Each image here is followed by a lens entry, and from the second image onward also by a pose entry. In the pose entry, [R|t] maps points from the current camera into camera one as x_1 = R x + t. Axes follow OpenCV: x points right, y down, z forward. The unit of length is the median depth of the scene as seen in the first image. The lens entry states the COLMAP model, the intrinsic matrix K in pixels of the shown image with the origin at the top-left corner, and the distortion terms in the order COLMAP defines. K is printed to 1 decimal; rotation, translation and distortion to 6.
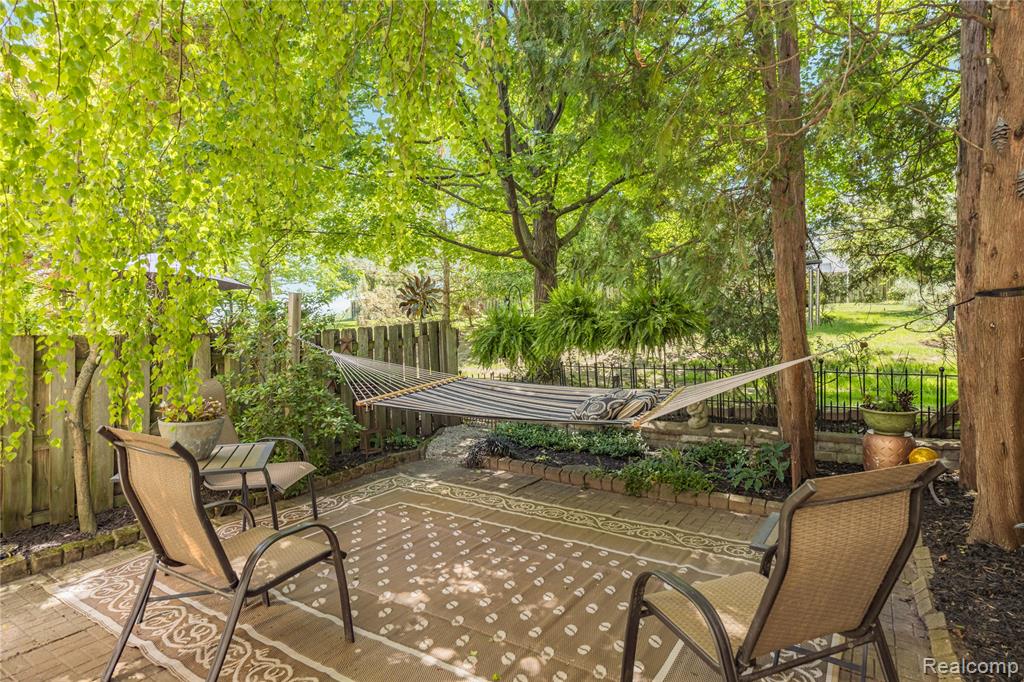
lens RADIAL K [[556.1, 0, 512.0], [0, 556.1, 341.0], [0, 0, 1]] dist [-0.001760, -0.000043]
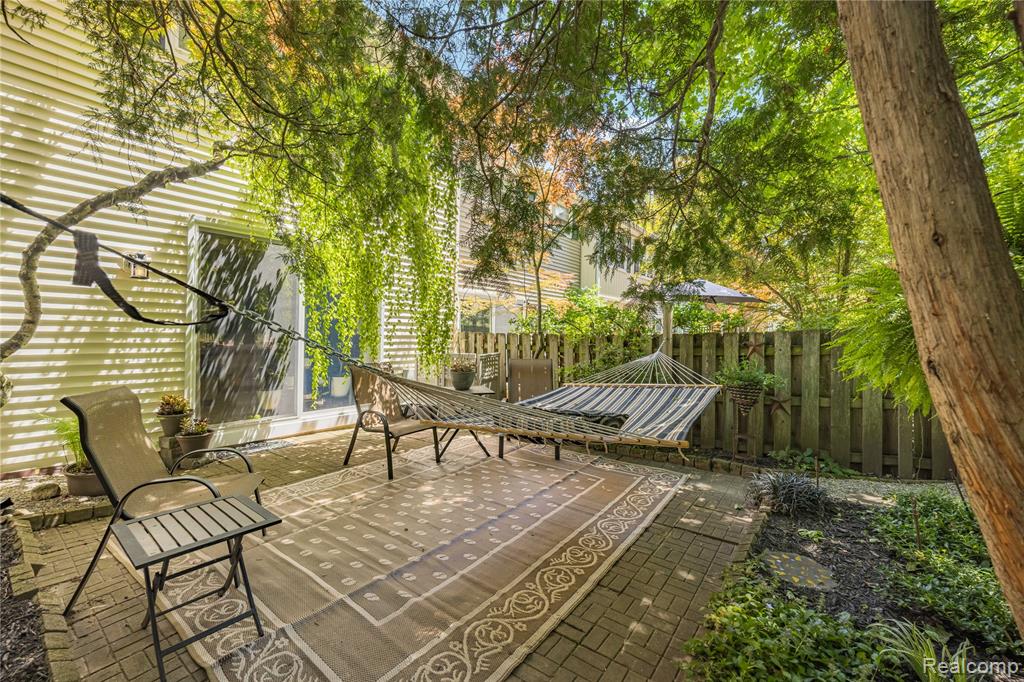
lens RADIAL K [[431.3, 0, 501.1], [0, 431.3, 337.3], [0, 0, 1]] dist [0.002005, 0.000382]
pose [[-0.077628, 0.016569, -0.996845, 0.728086], [-0.031512, 0.999322, 0.019064, -0.011359], [0.996484, 0.032892, -0.077053, 0.887671]]
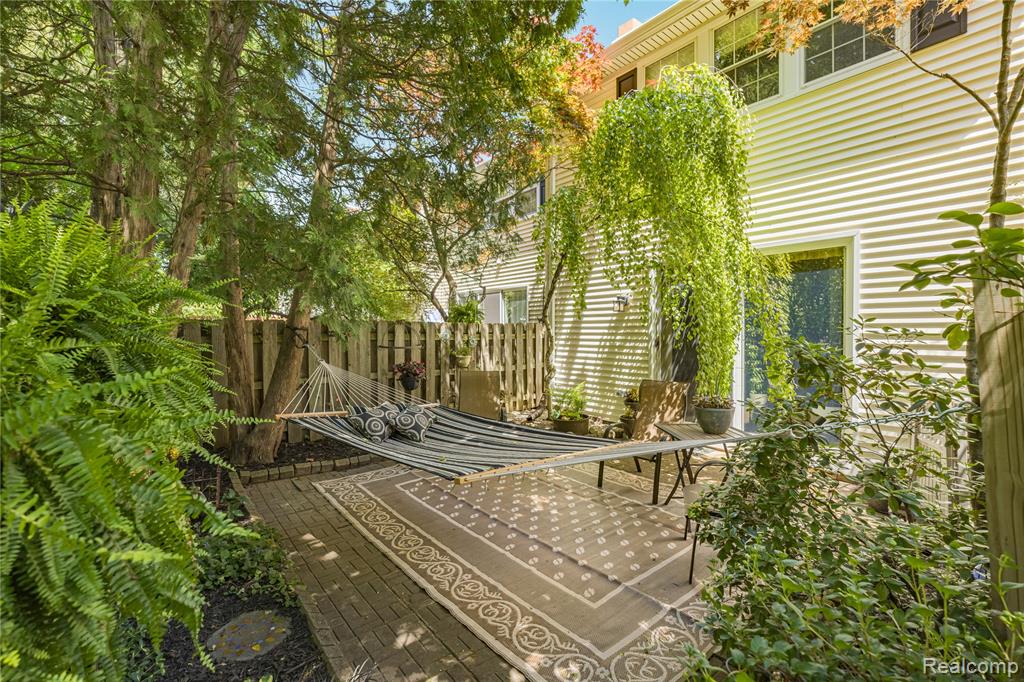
lens RADIAL K [[431.3, 0, 501.1], [0, 431.3, 337.3], [0, 0, 1]] dist [0.002005, 0.000382]
pose [[-0.950971, 0.009715, 0.309128, -0.271247], [0.020192, 0.999324, 0.030709, -0.065710], [-0.308621, 0.035445, -0.950524, 1.605537]]
